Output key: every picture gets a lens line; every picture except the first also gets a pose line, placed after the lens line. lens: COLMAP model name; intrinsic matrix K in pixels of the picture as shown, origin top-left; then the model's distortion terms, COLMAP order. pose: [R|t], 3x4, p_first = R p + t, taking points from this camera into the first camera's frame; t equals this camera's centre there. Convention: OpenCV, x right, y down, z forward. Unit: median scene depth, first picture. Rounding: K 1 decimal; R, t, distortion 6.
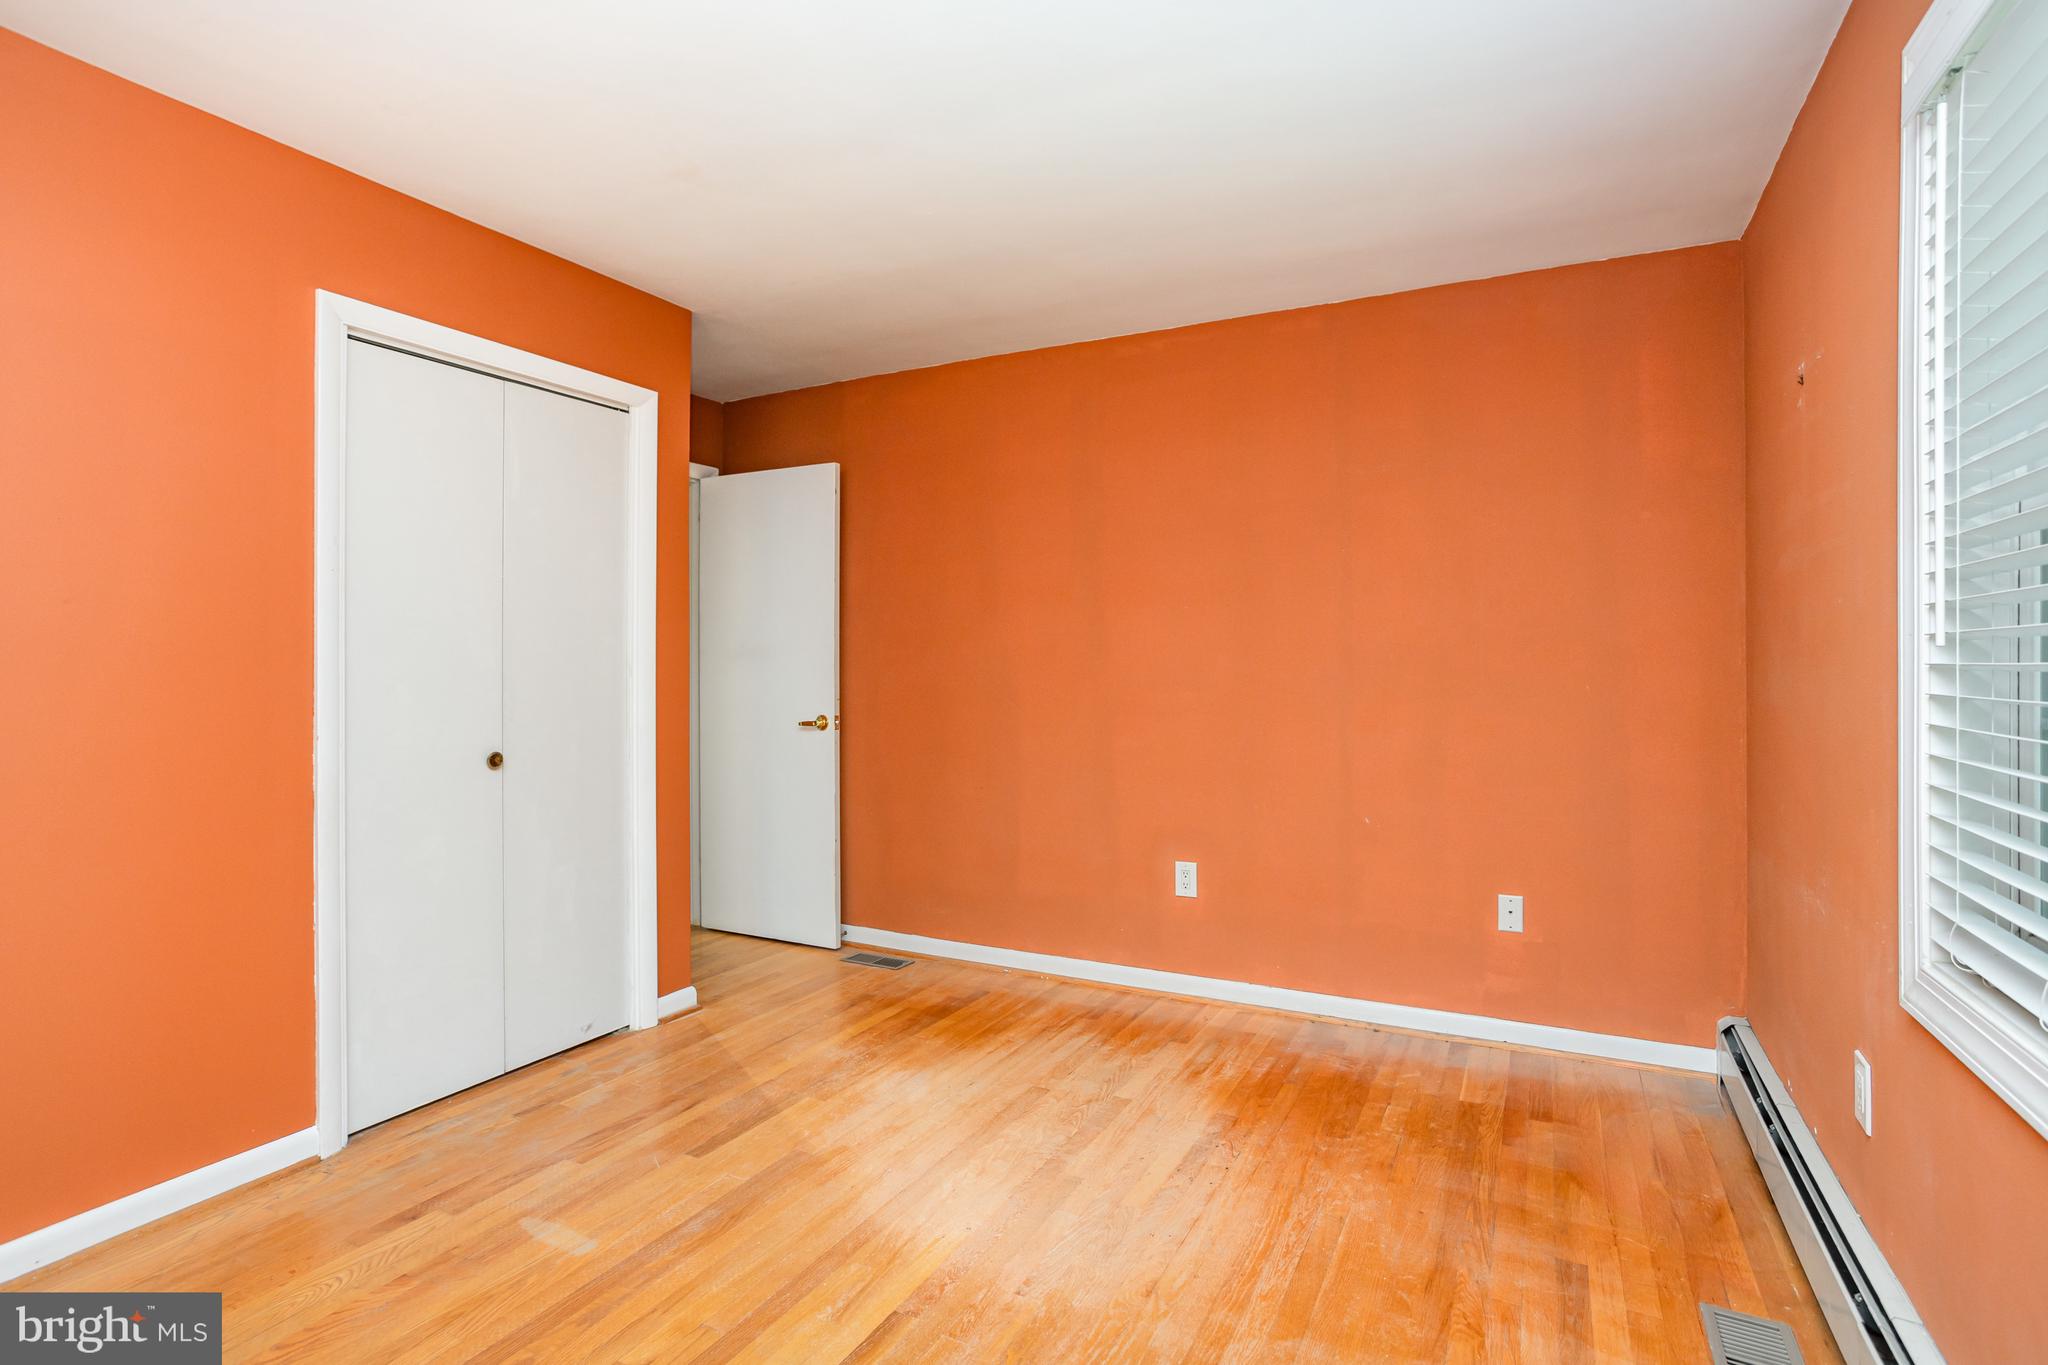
lens RADIAL K [[987.6, 0, 1027.1], [0, 987.6, 679.4], [0, 0, 1]] dist [-0.040337, 0.017599]
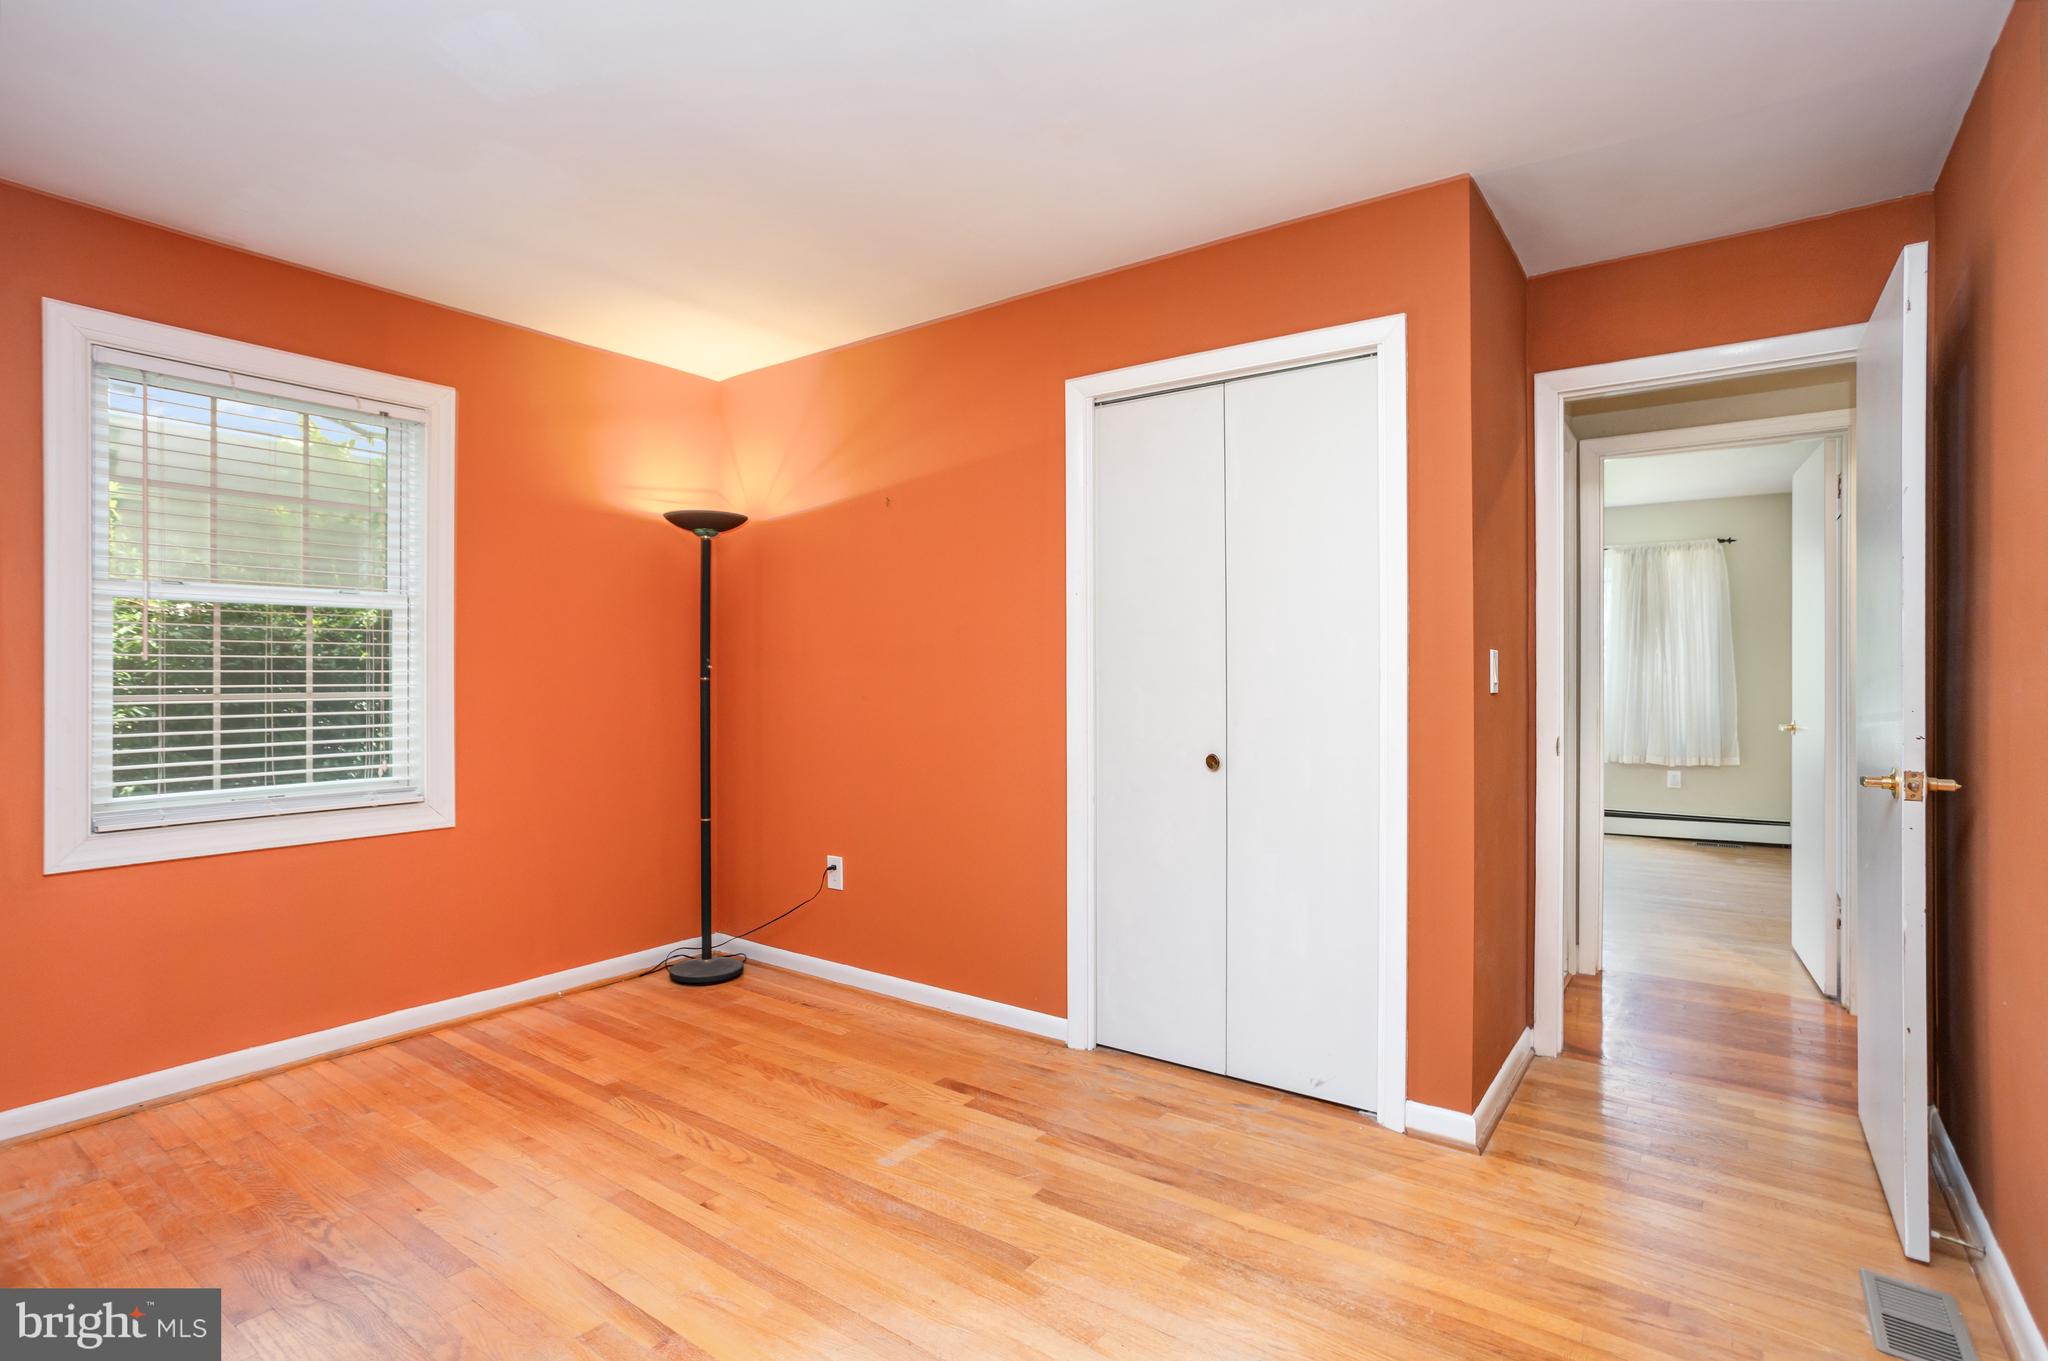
lens RADIAL K [[987.6, 0, 1030.6], [0, 987.6, 675.5], [0, 0, 1]] dist [-0.040337, 0.017599]
pose [[-0.144415, 0.003820, -0.989510, 0.553699], [-0.008308, 0.999953, 0.005073, -0.011921], [0.989482, 0.008953, -0.144376, 1.065392]]
